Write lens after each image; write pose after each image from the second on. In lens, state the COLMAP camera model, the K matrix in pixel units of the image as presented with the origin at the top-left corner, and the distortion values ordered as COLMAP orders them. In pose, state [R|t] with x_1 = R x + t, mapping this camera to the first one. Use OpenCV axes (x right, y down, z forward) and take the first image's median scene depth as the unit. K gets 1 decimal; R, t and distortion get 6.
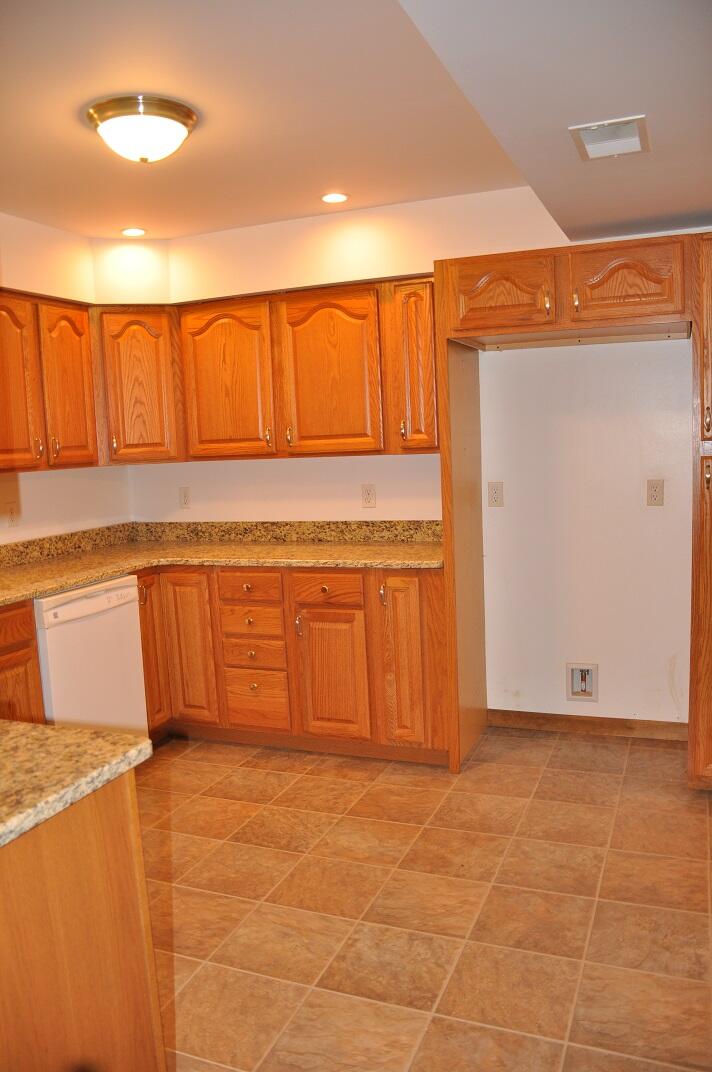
lens RADIAL K [[834.4, 0, 355.1], [0, 834.4, 543.7], [0, 0, 1]] dist [-0.103829, 0.001121]
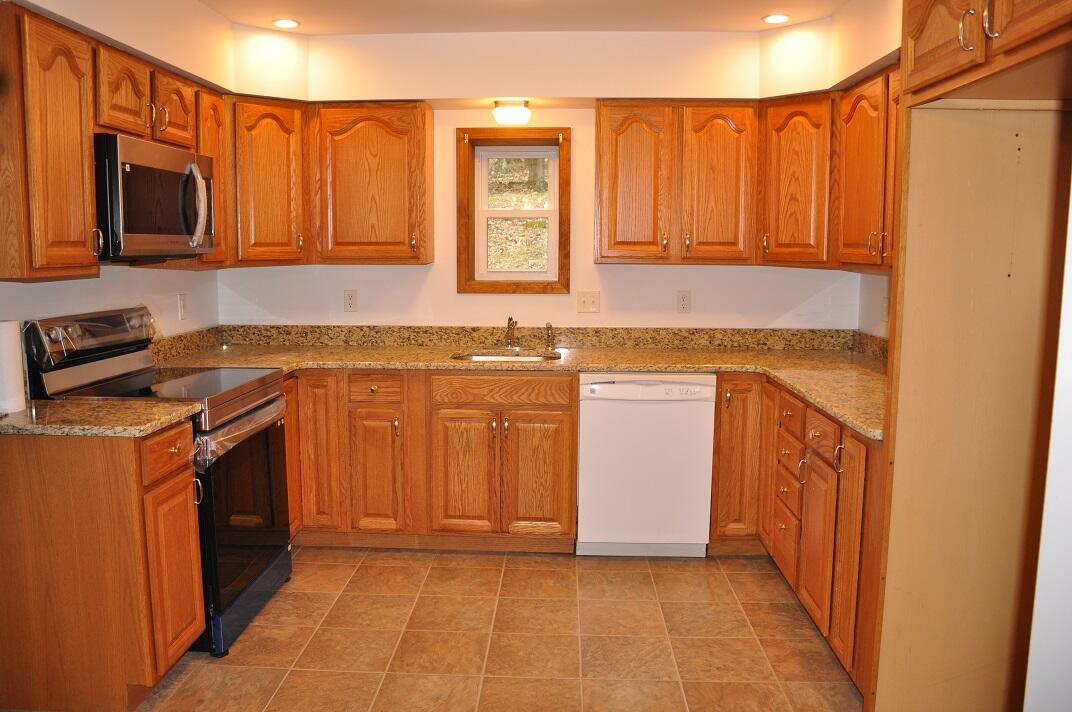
lens RADIAL K [[834.4, 0, 534.6], [0, 834.4, 350.6], [0, 0, 1]] dist [-0.103829, 0.001121]
pose [[0.339841, 0.157952, -0.927124, 0.574737], [-0.133476, 0.983918, 0.118702, -0.080130], [0.930963, 0.083409, 0.355459, 0.443626]]
